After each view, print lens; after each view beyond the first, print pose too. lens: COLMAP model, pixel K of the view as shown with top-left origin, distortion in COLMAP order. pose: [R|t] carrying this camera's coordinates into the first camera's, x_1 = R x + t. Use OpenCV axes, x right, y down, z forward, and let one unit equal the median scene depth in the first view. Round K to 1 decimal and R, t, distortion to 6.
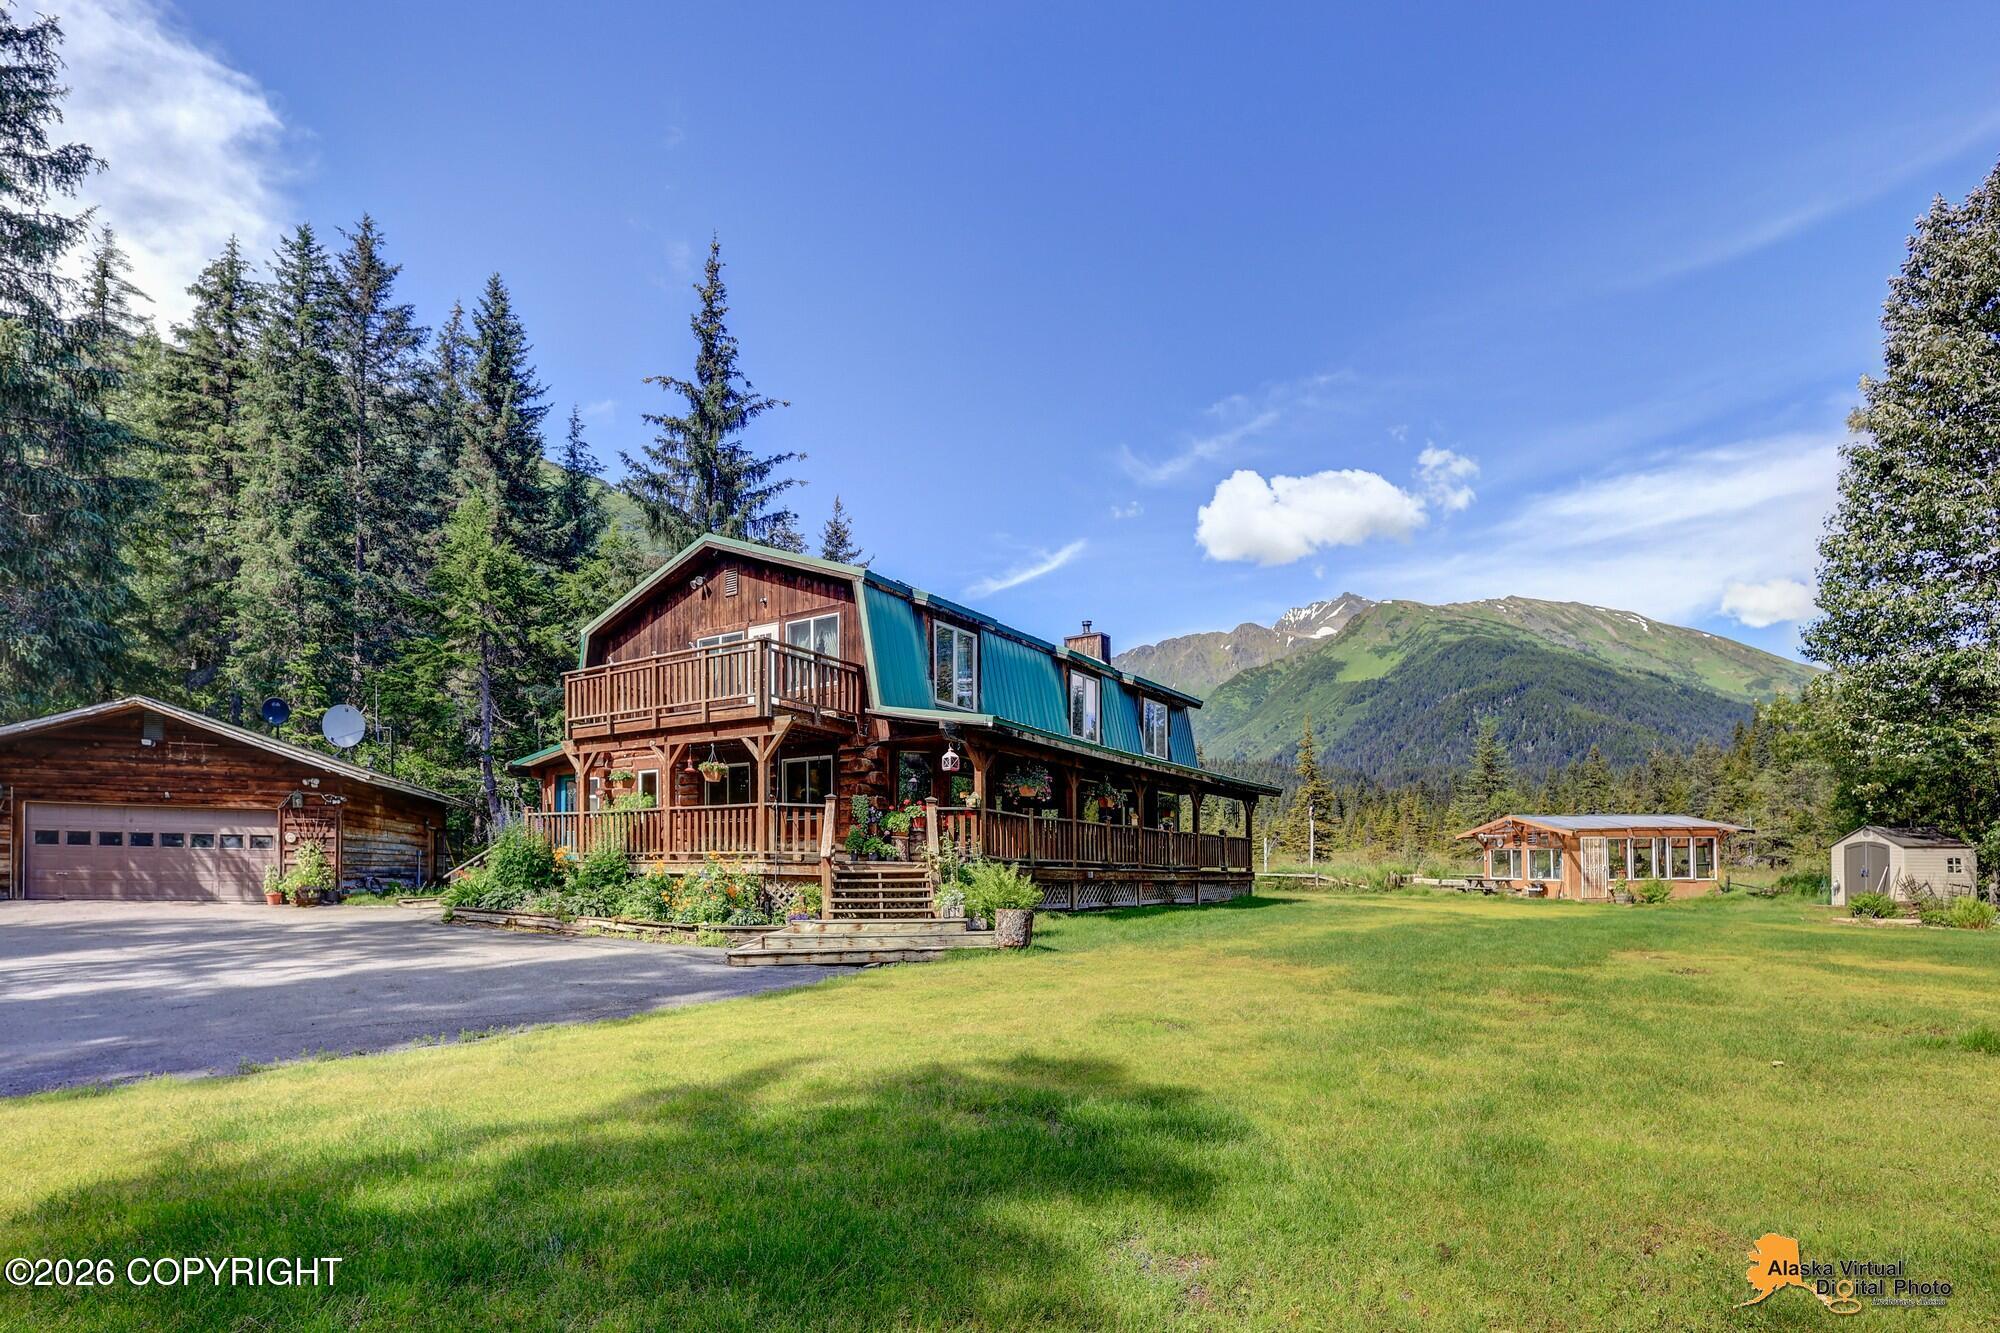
lens RADIAL K [[1024.1, 0, 1001.9], [0, 1024.1, 878.0], [0, 0, 1]] dist [-0.005769, 0.002591]
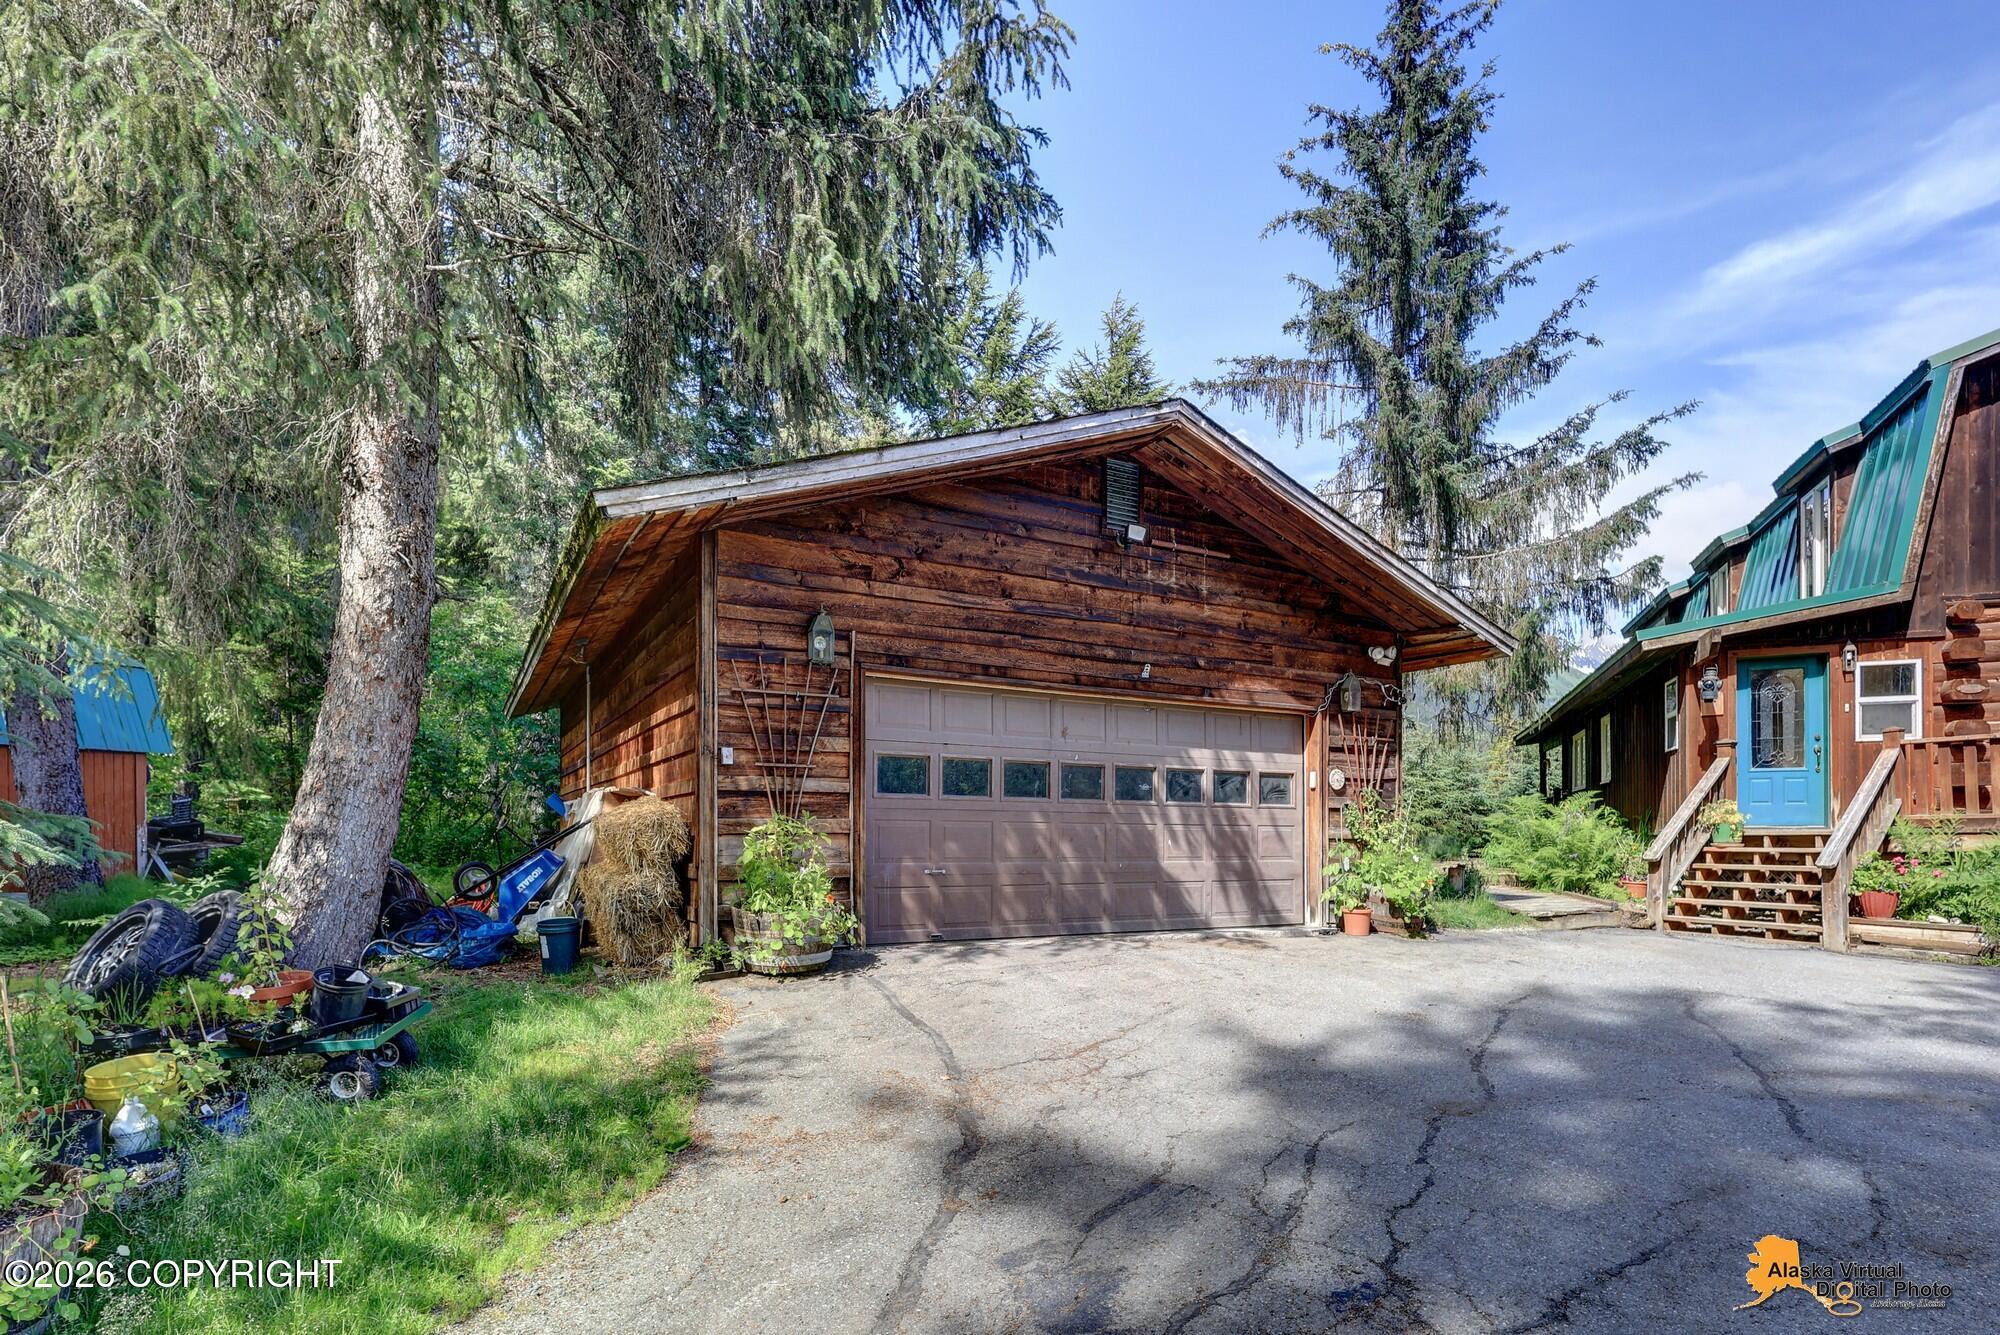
lens RADIAL K [[1012.9, 0, 995.6], [0, 1012.9, 837.4], [0, 0, 1]] dist [-0.005840, 0.000130]
pose [[0.979871, -0.010034, 0.199378, -0.922086], [0.009687, 0.999949, 0.002717, -0.017126], [-0.199395, -0.000731, 0.979919, 0.600232]]
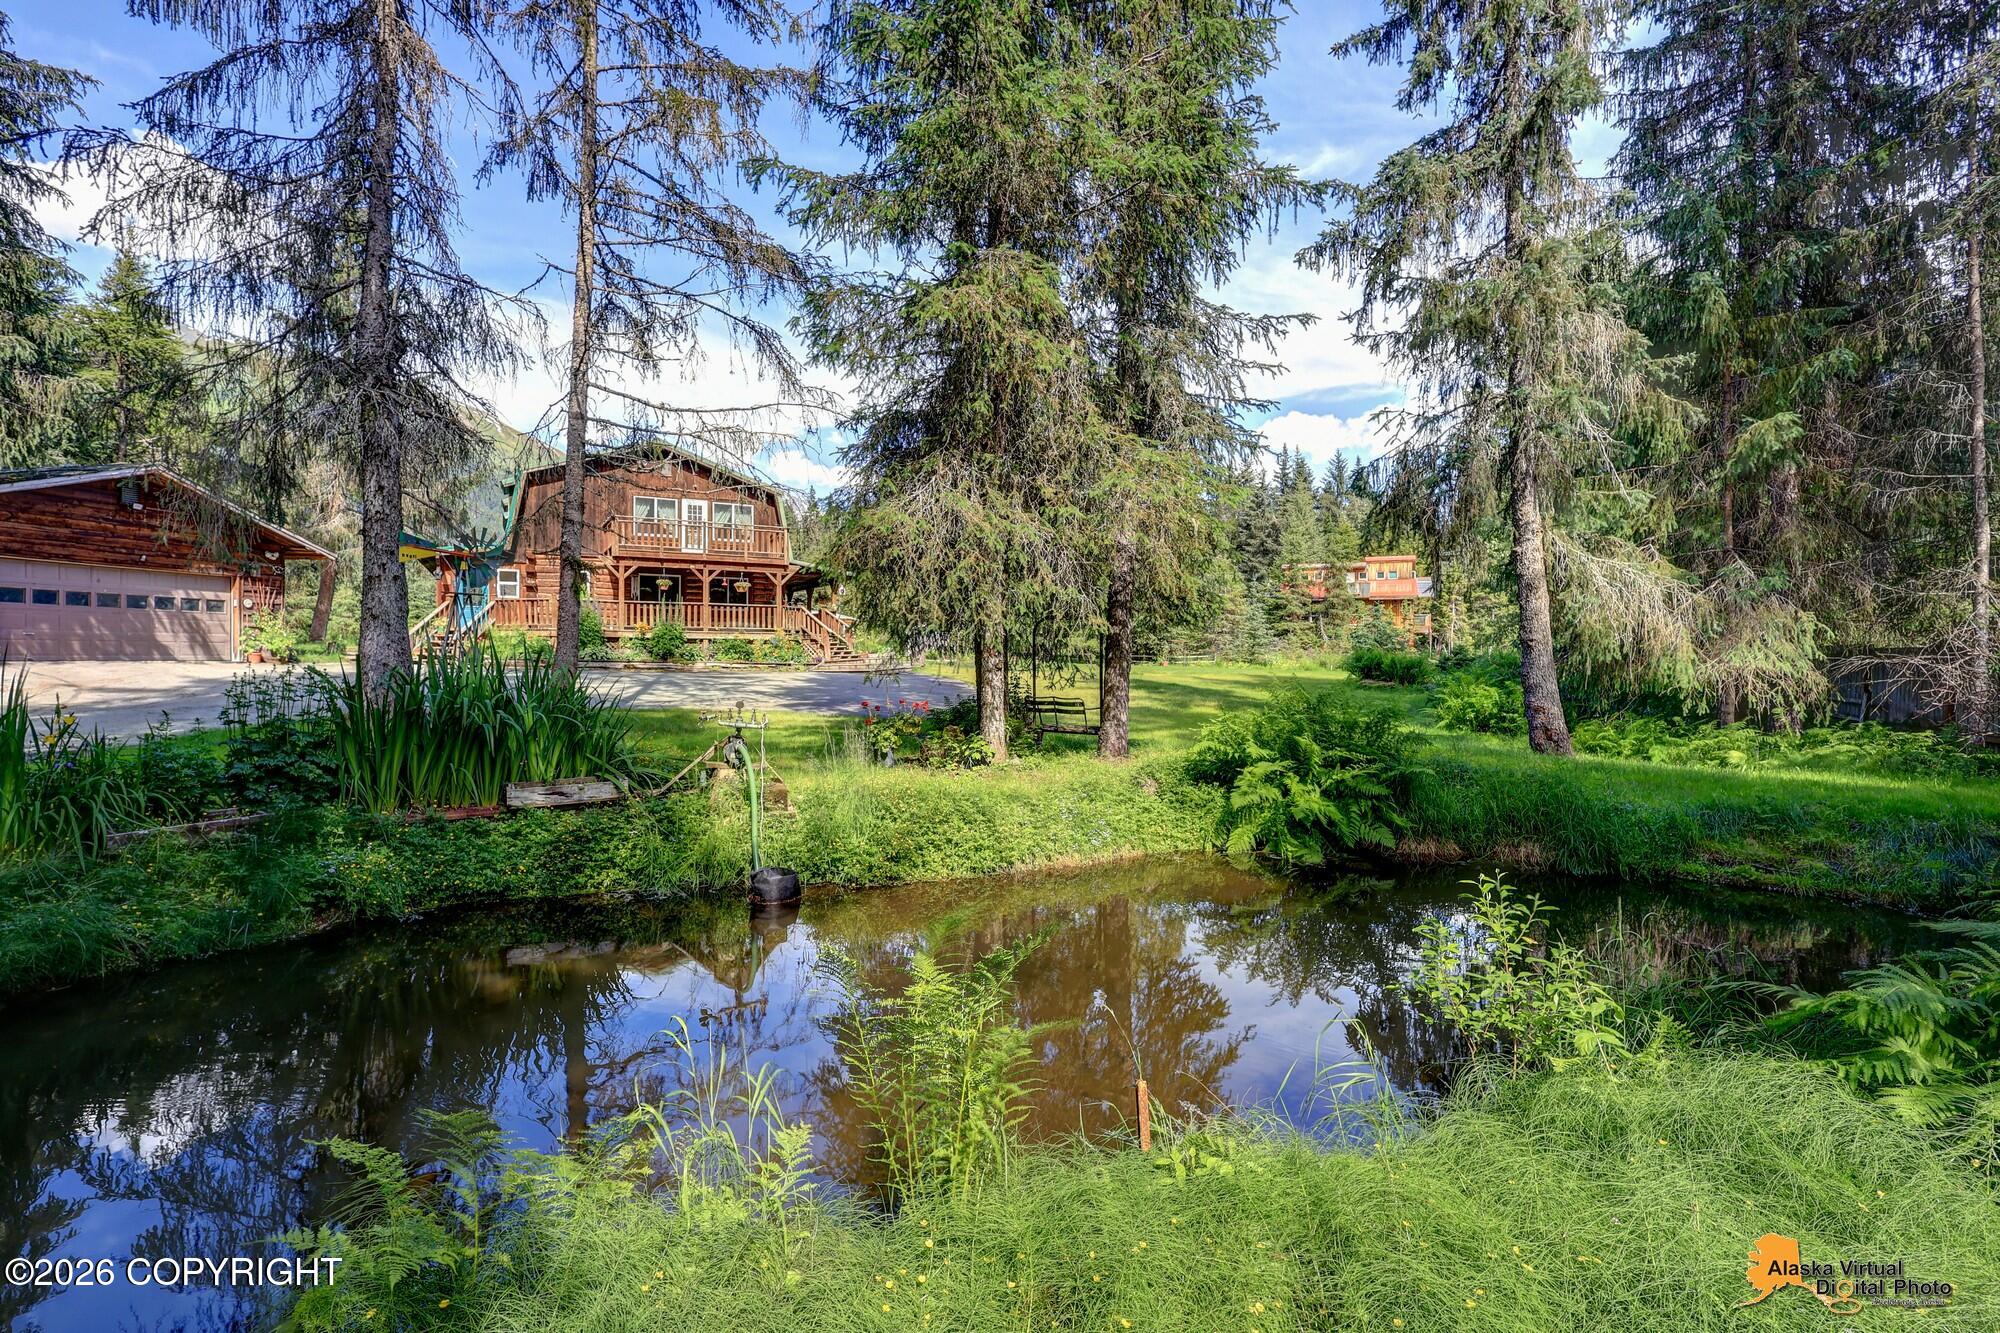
lens RADIAL K [[921.0, 0, 1009.0], [0, 921.0, 662.2], [0, 0, 1]] dist [0.012171, 0.000929]
pose [[0.467916, -0.015301, 0.883640, -1.198430], [-0.001087, 0.999839, 0.017889, 0.005837], [-0.883772, -0.009331, 0.467825, -0.207331]]
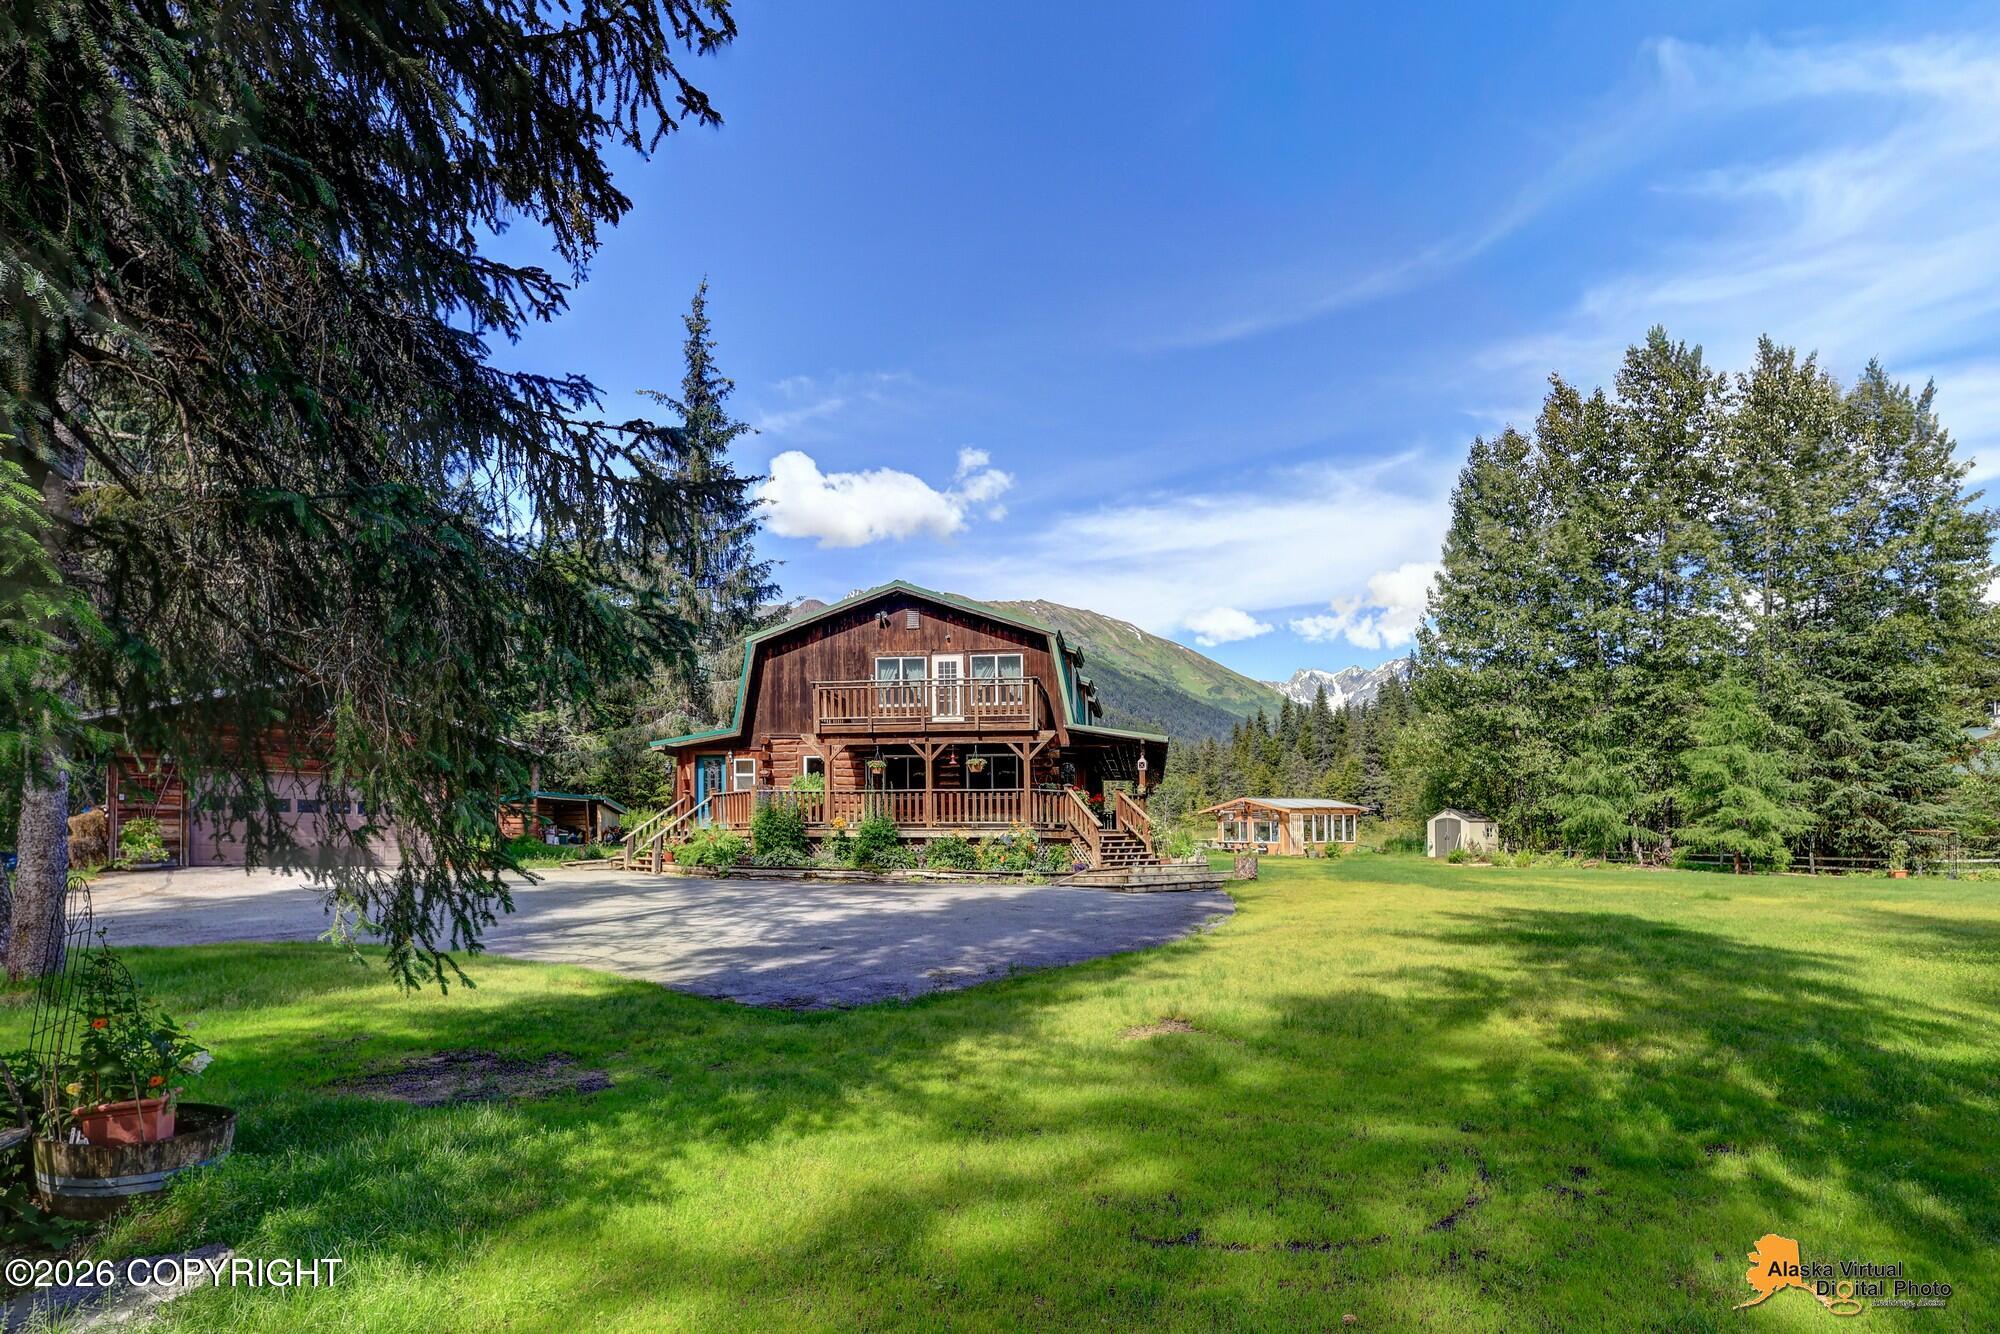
lens RADIAL K [[1009.5, 0, 1022.2], [0, 1009.5, 831.6], [0, 0, 1]] dist [-0.006484, -0.000459]
pose [[0.897707, 0.000571, 0.440592, -0.625781], [0.006017, 0.999890, -0.013557, 0.004855], [-0.440551, 0.014821, 0.897605, -0.204598]]
